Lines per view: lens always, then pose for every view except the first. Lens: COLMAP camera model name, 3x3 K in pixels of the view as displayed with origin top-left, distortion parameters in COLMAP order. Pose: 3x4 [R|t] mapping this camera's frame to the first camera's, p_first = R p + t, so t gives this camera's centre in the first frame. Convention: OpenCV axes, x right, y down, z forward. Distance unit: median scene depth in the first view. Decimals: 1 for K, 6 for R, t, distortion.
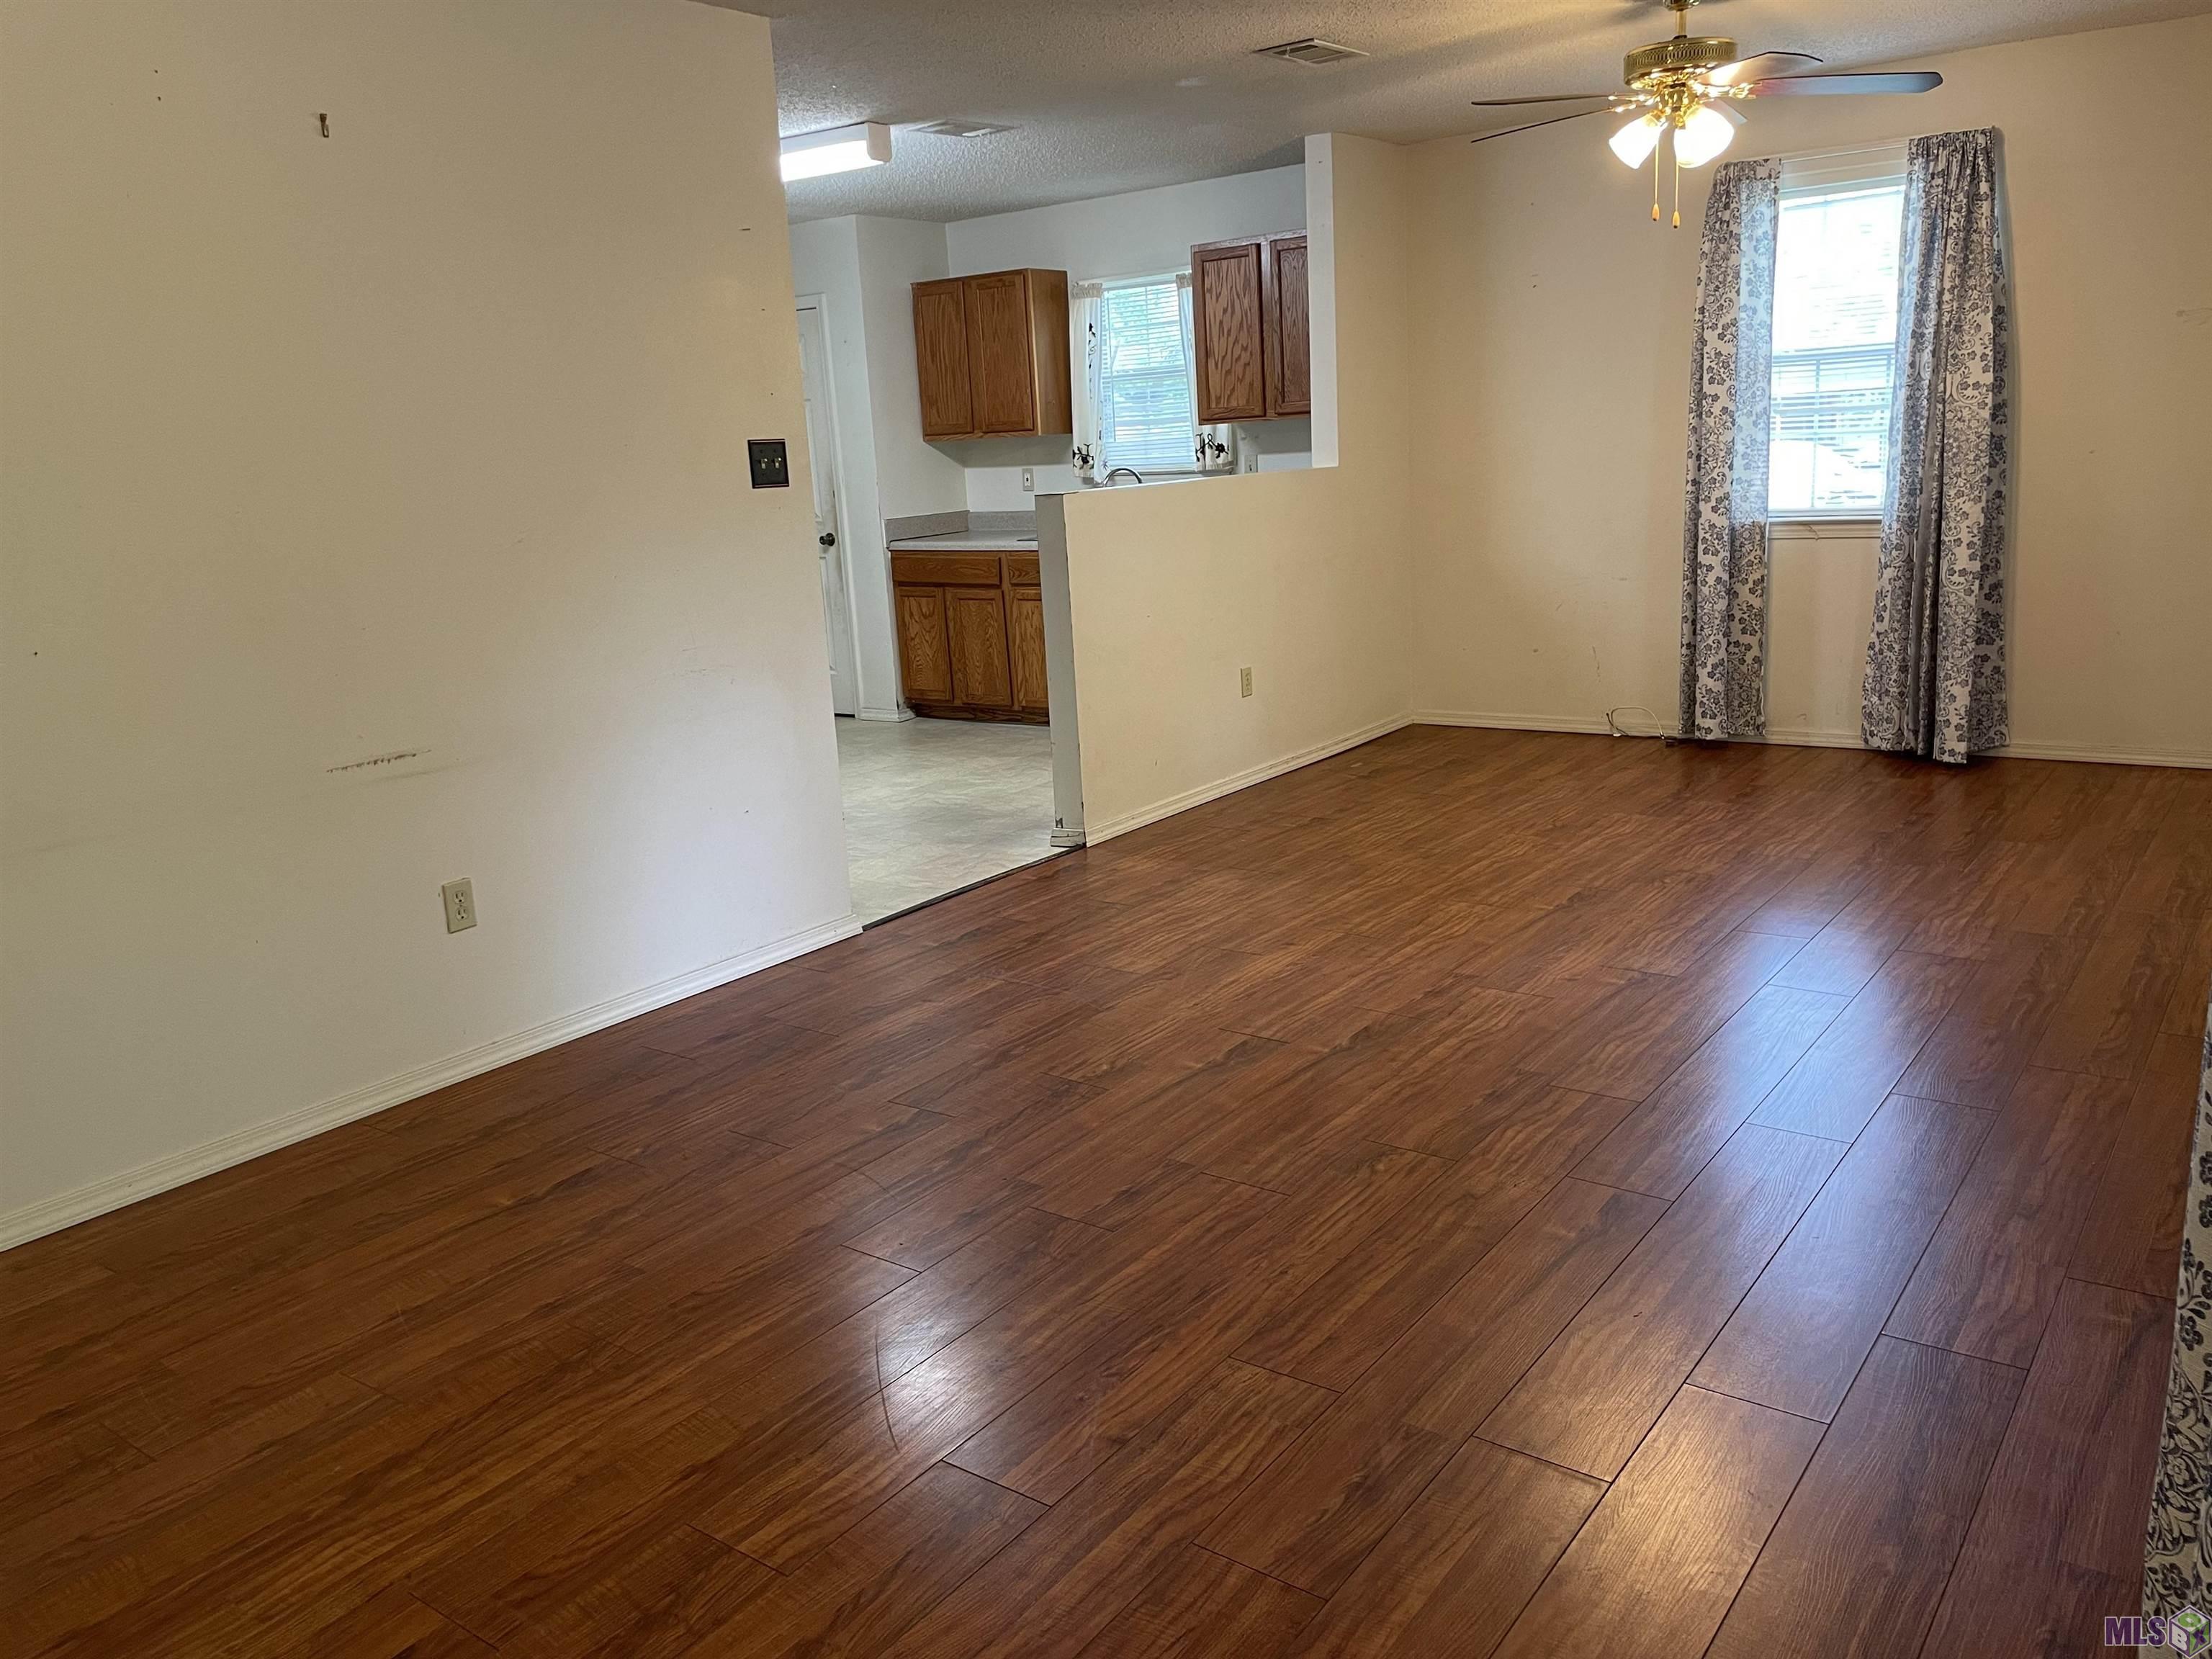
lens RADIAL K [[1667.3, 0, 1106.0], [0, 1667.3, 829.5], [0, 0, 1]] dist [0.060533, -0.000143]
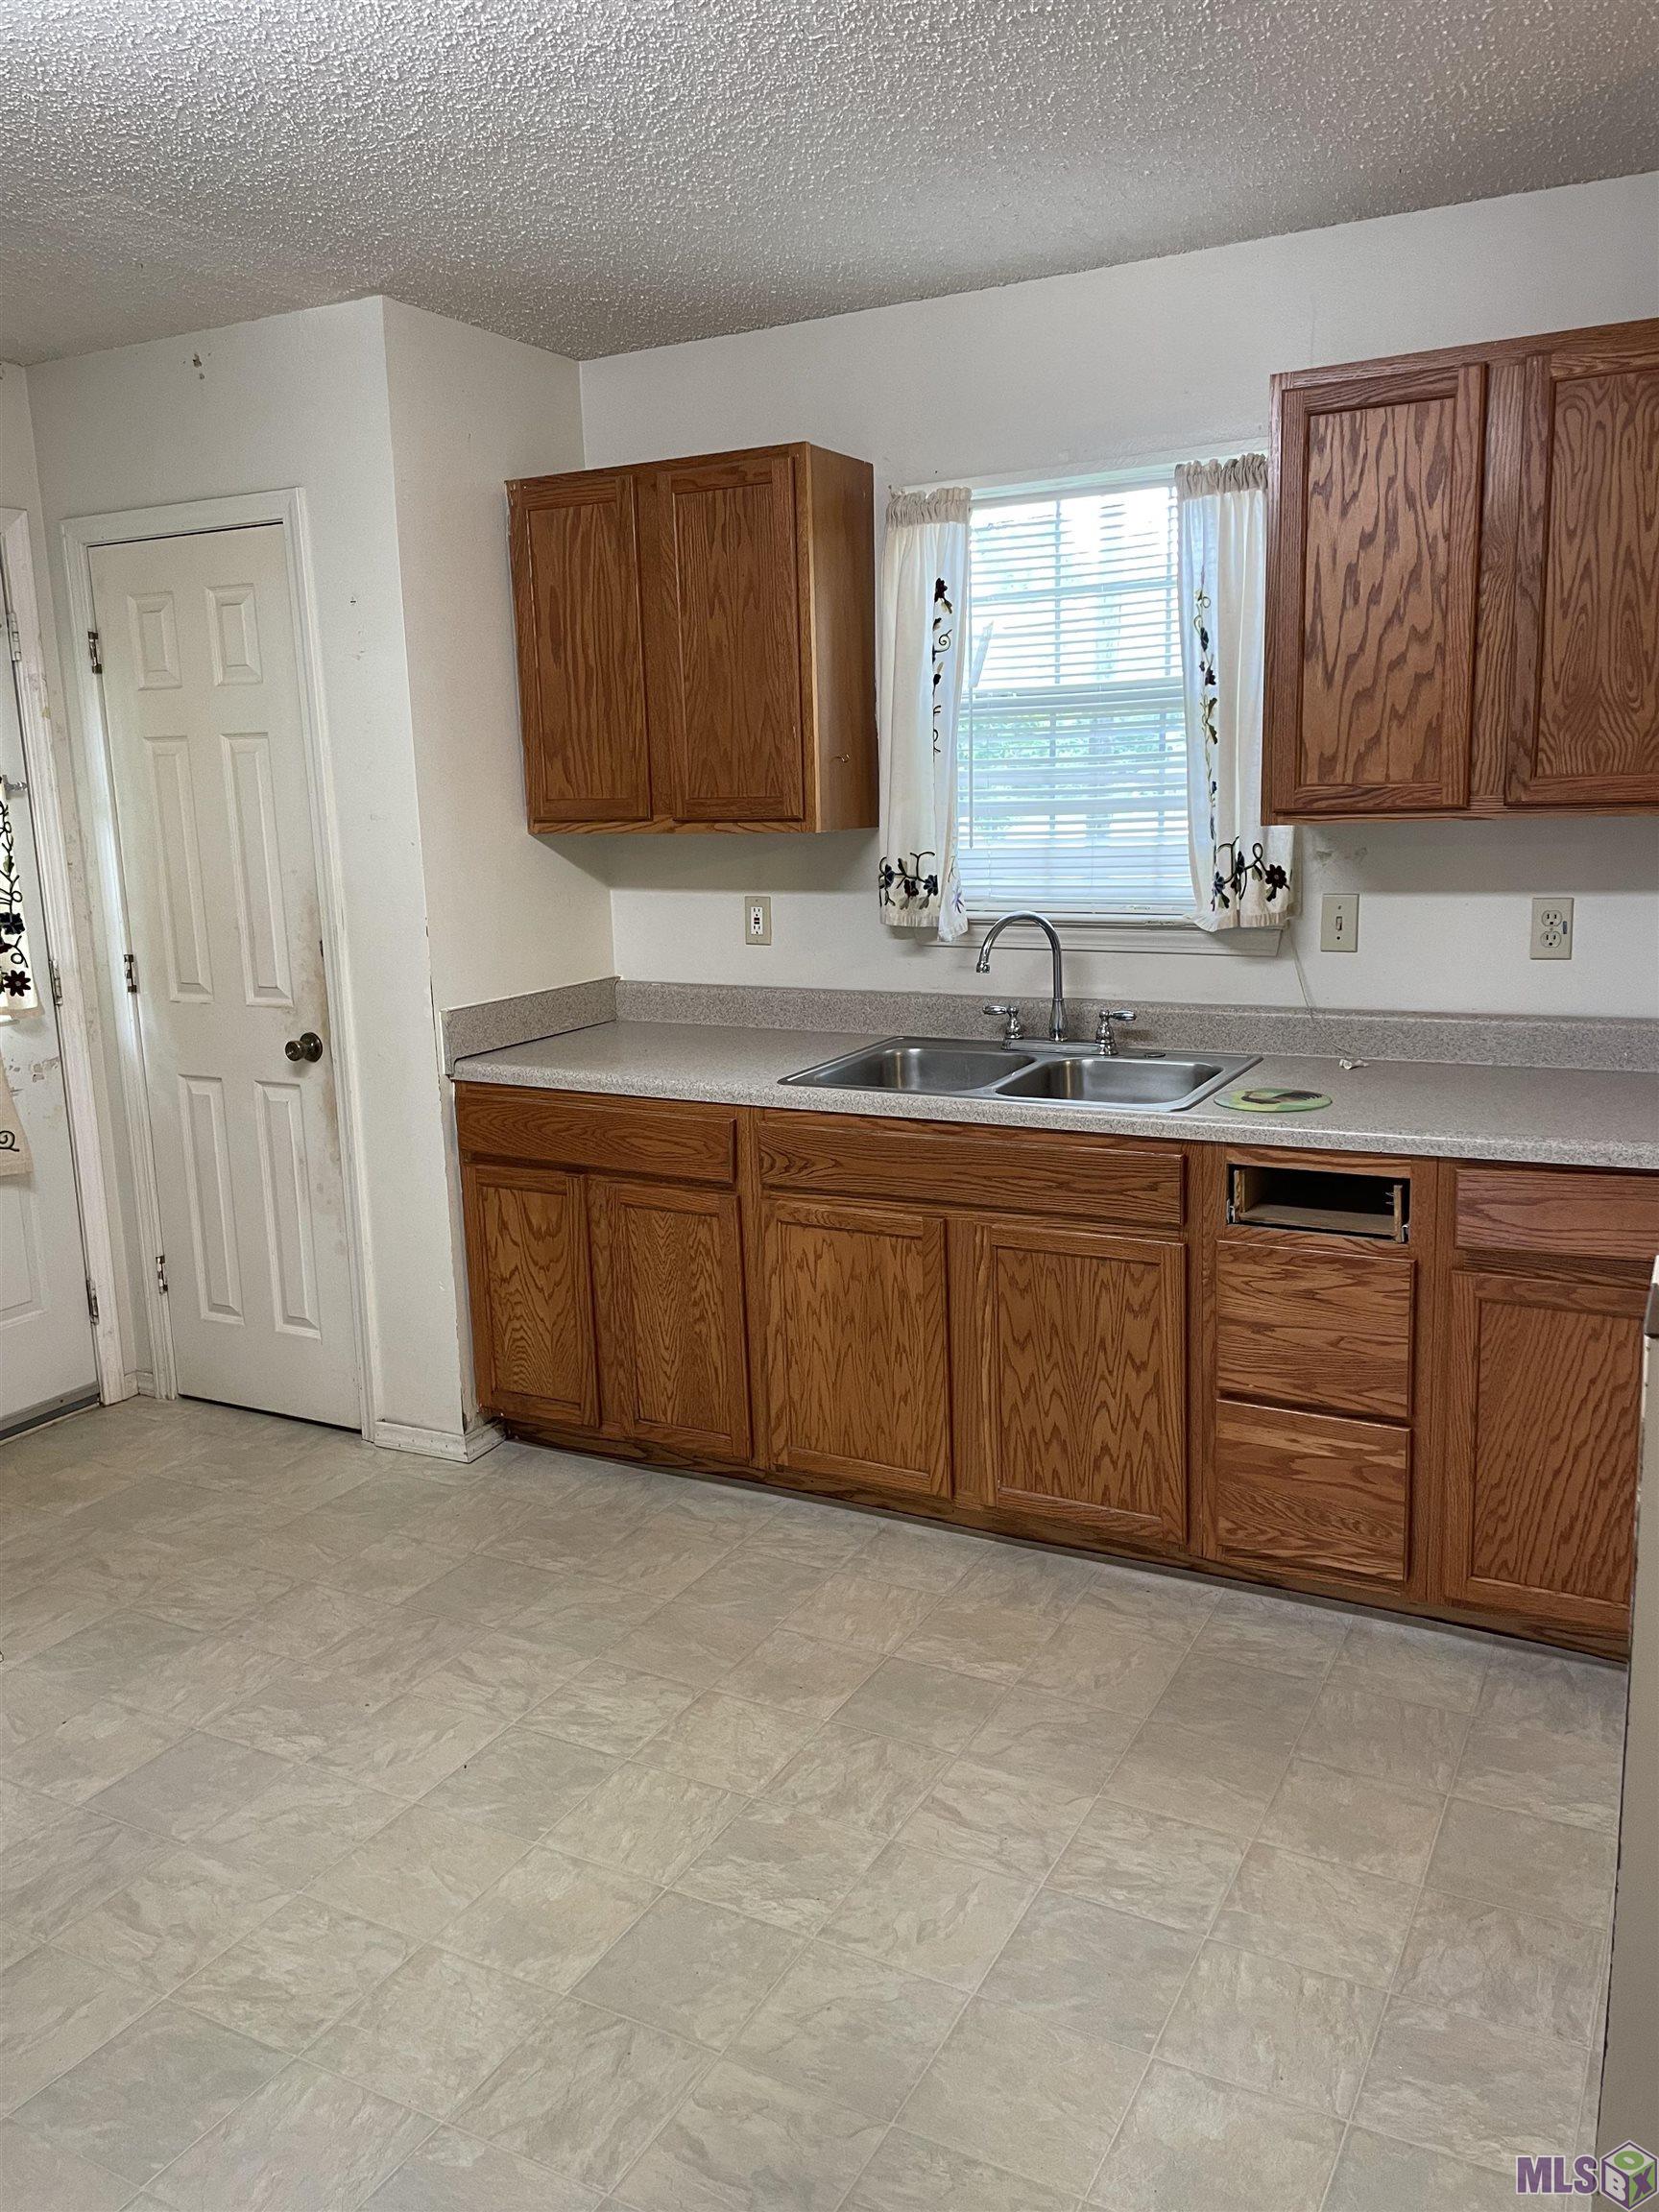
lens RADIAL K [[1667.3, 0, 829.5], [0, 1667.3, 1106.0], [0, 0, 1]] dist [0.060533, -0.000143]
pose [[0.989406, 0.002630, 0.145153, -0.098880], [0.004034, 0.998952, -0.045596, -0.144684], [-0.145121, 0.045699, 0.988358, 0.574129]]
